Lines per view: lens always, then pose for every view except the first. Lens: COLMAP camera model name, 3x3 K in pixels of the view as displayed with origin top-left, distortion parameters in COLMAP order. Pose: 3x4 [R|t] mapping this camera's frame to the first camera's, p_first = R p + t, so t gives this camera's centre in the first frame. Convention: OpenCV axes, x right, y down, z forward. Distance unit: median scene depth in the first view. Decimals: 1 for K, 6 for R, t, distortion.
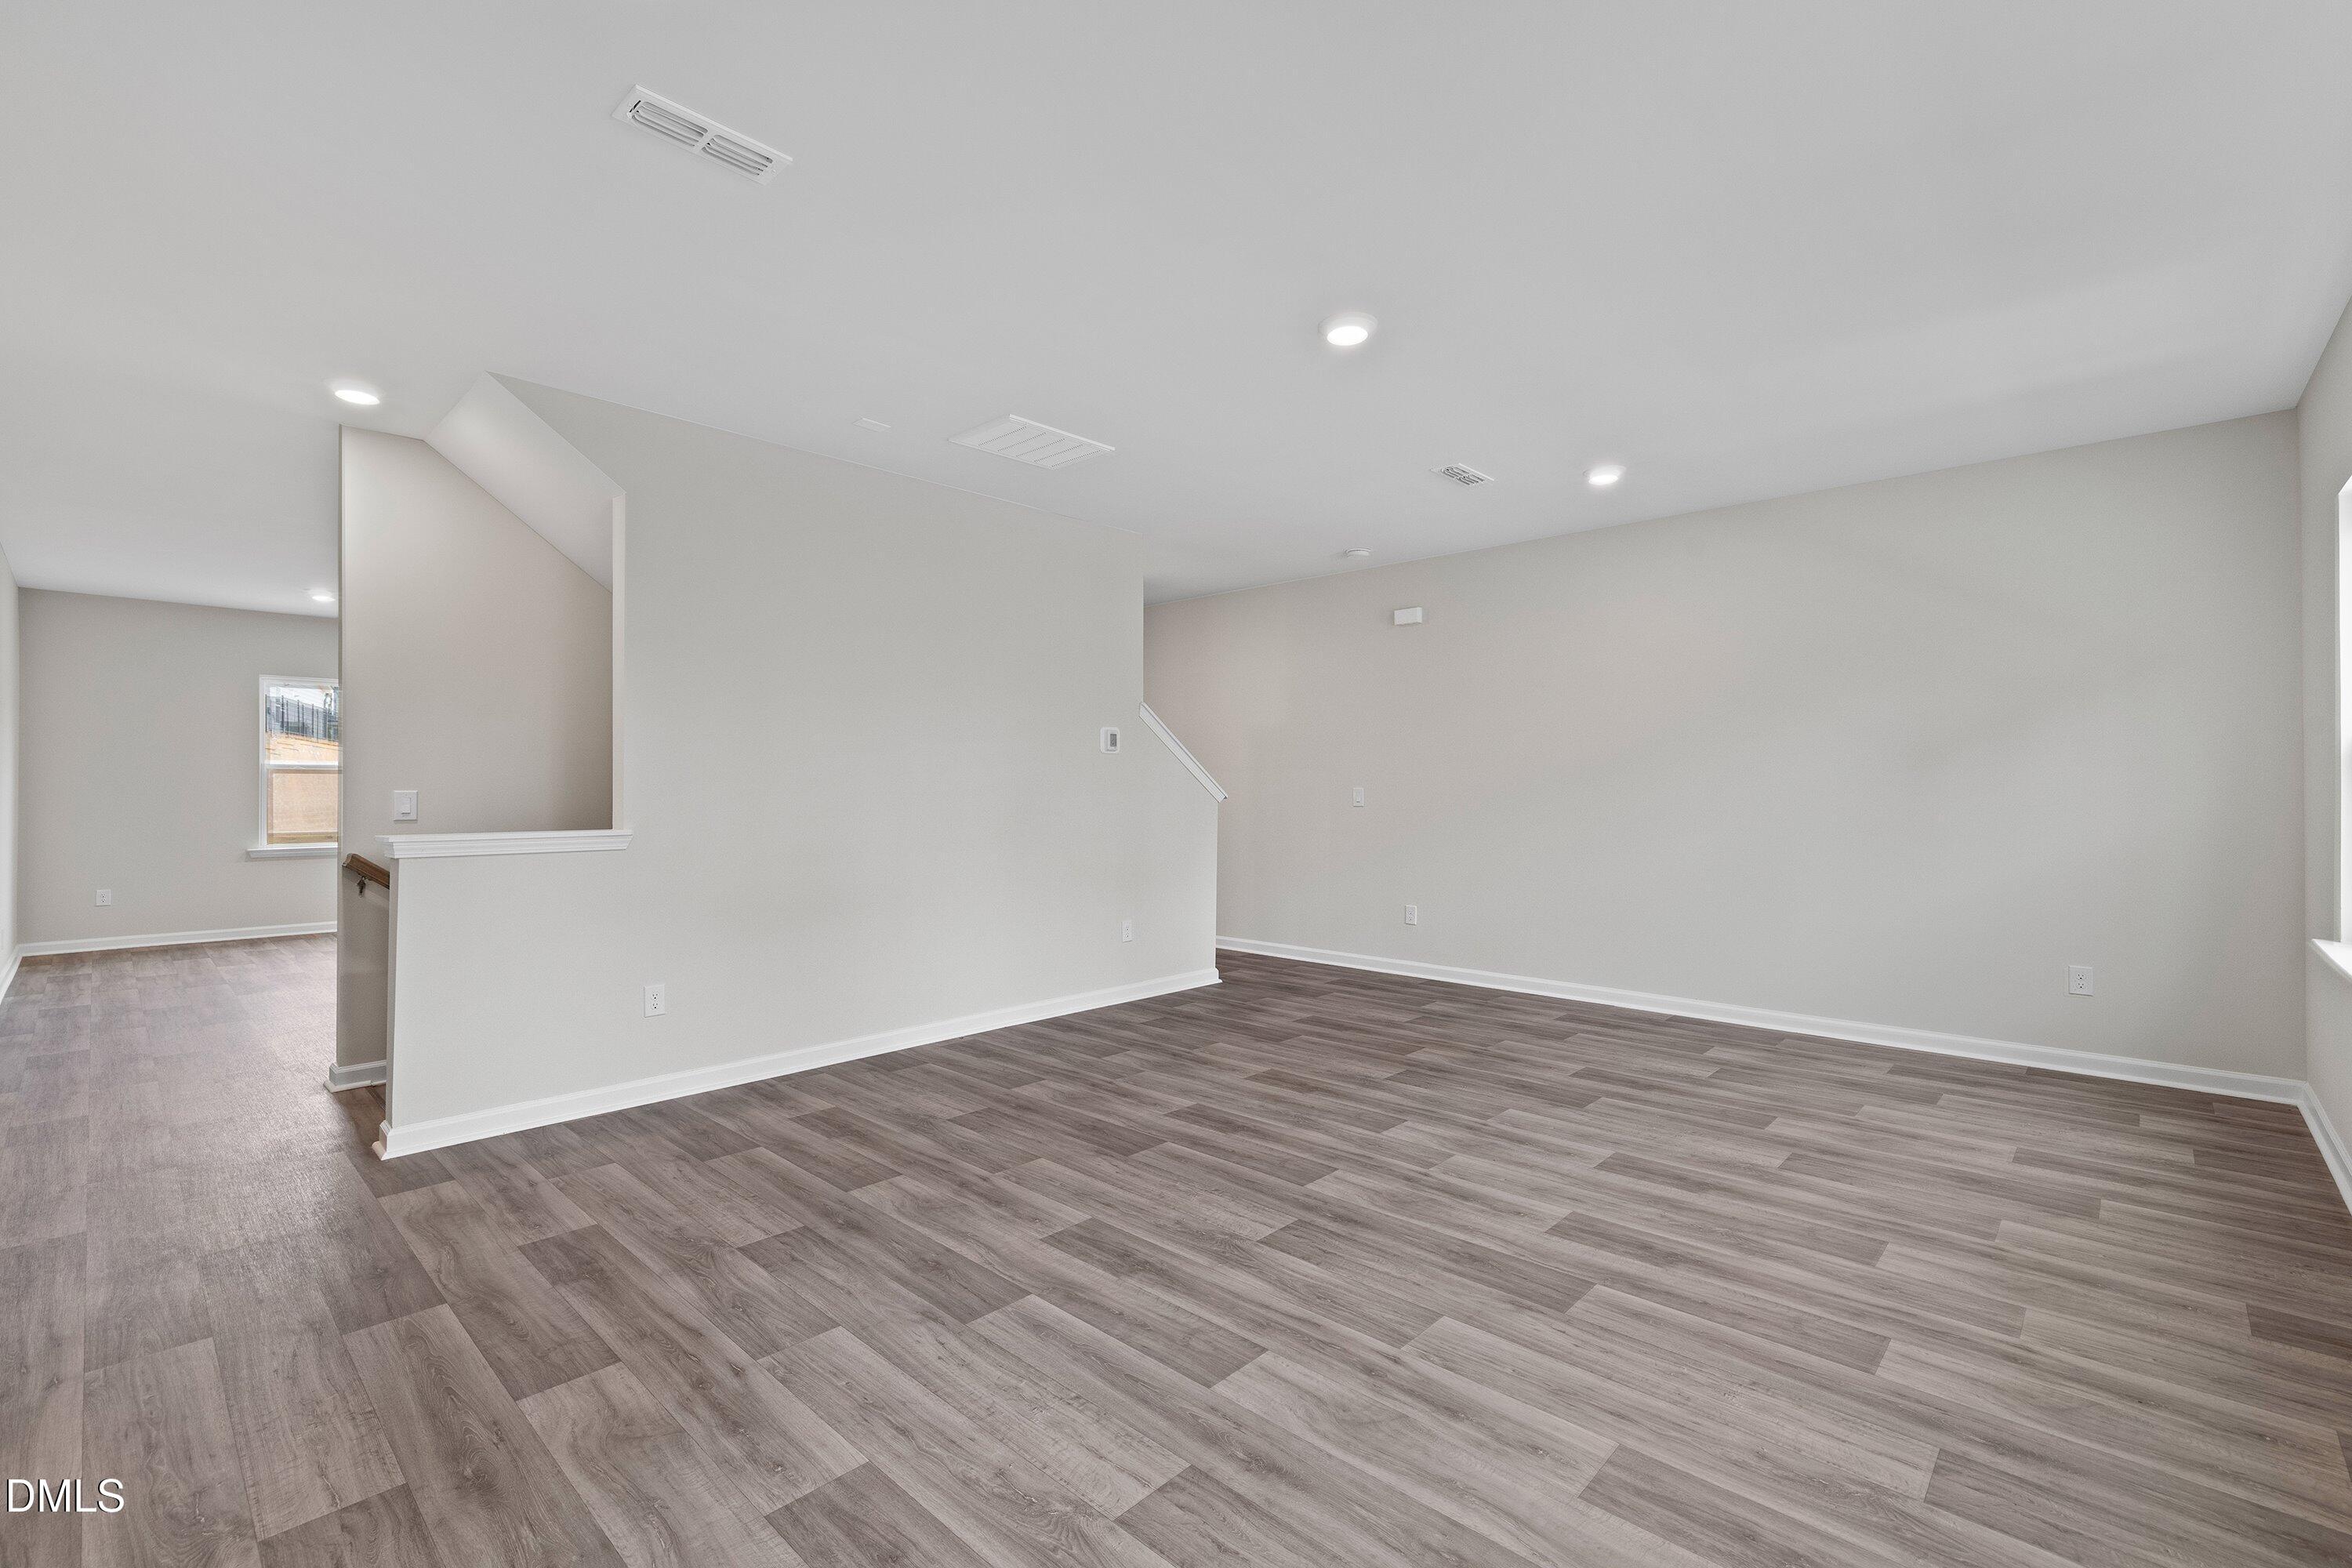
lens RADIAL K [[1021.7, 0, 1170.6], [0, 1021.7, 749.7], [0, 0, 1]] dist [-0.002850, 0.001095]
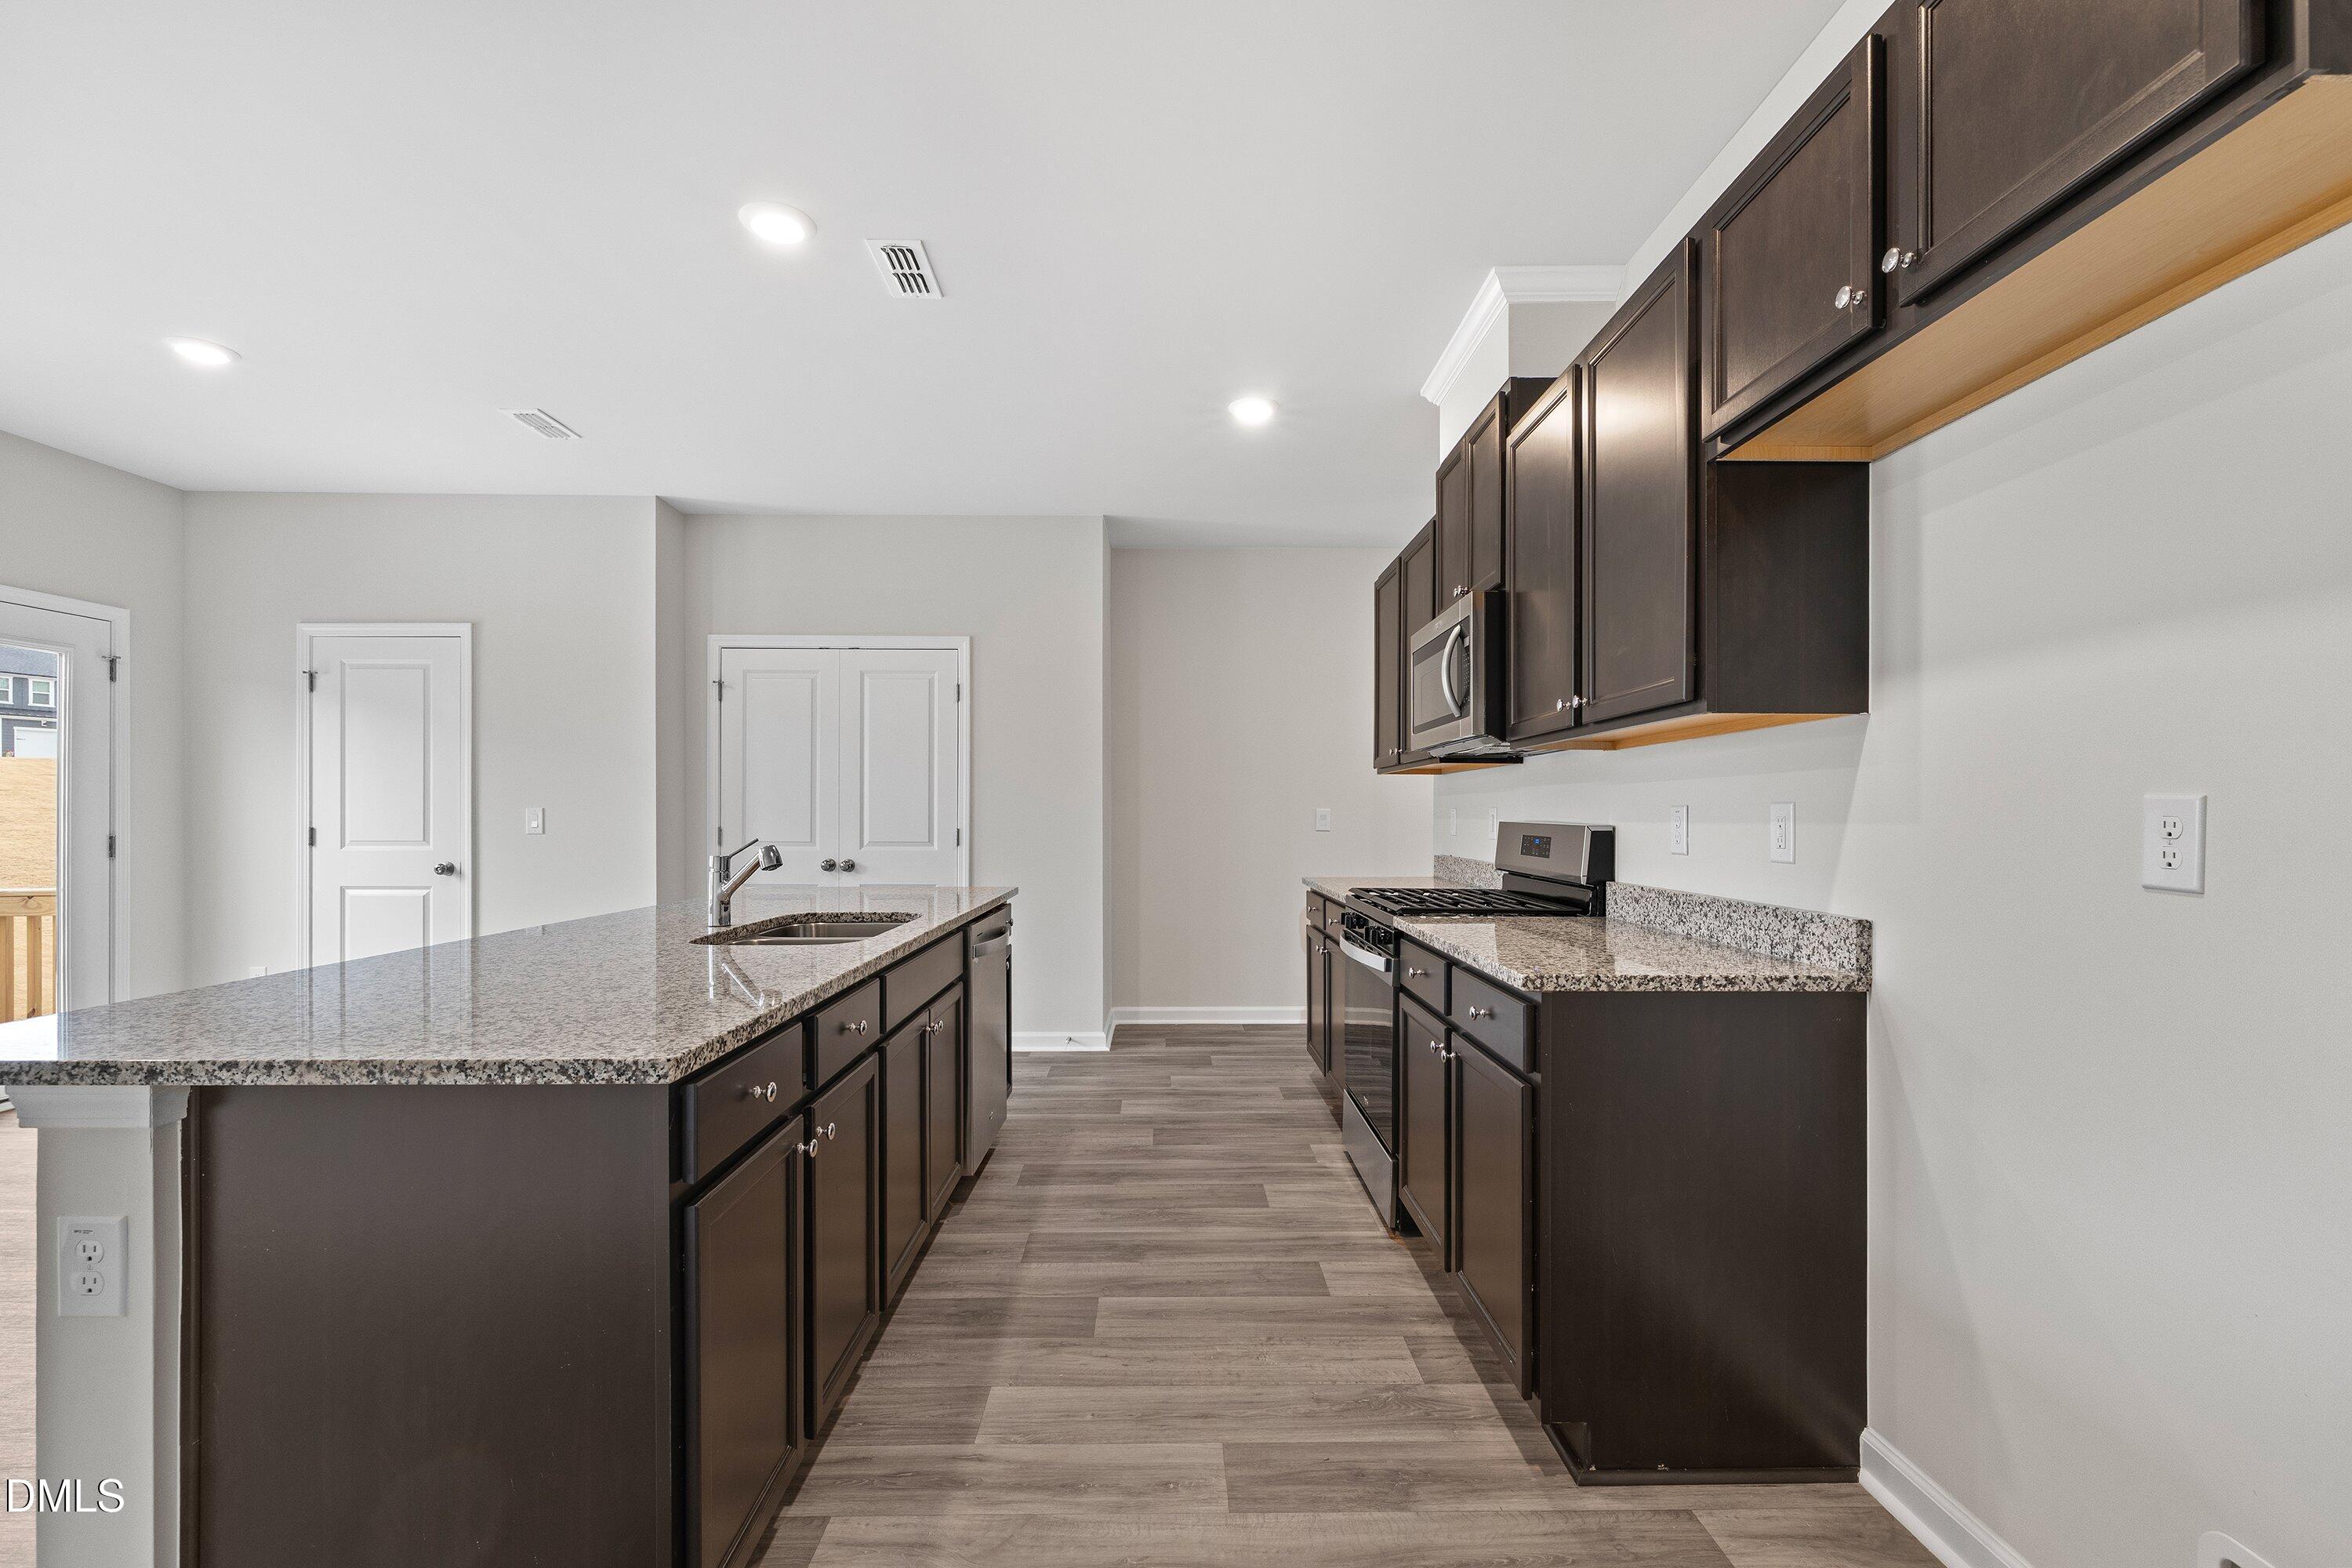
lens RADIAL K [[1021.7, 0, 1171.9], [0, 1021.7, 797.2], [0, 0, 1]] dist [-0.002850, 0.001095]
pose [[0.713339, 0.011796, 0.700719, -0.296388], [-0.029807, 0.999464, 0.013518, 0.010778], [-0.700185, -0.030530, 0.713309, 0.283087]]
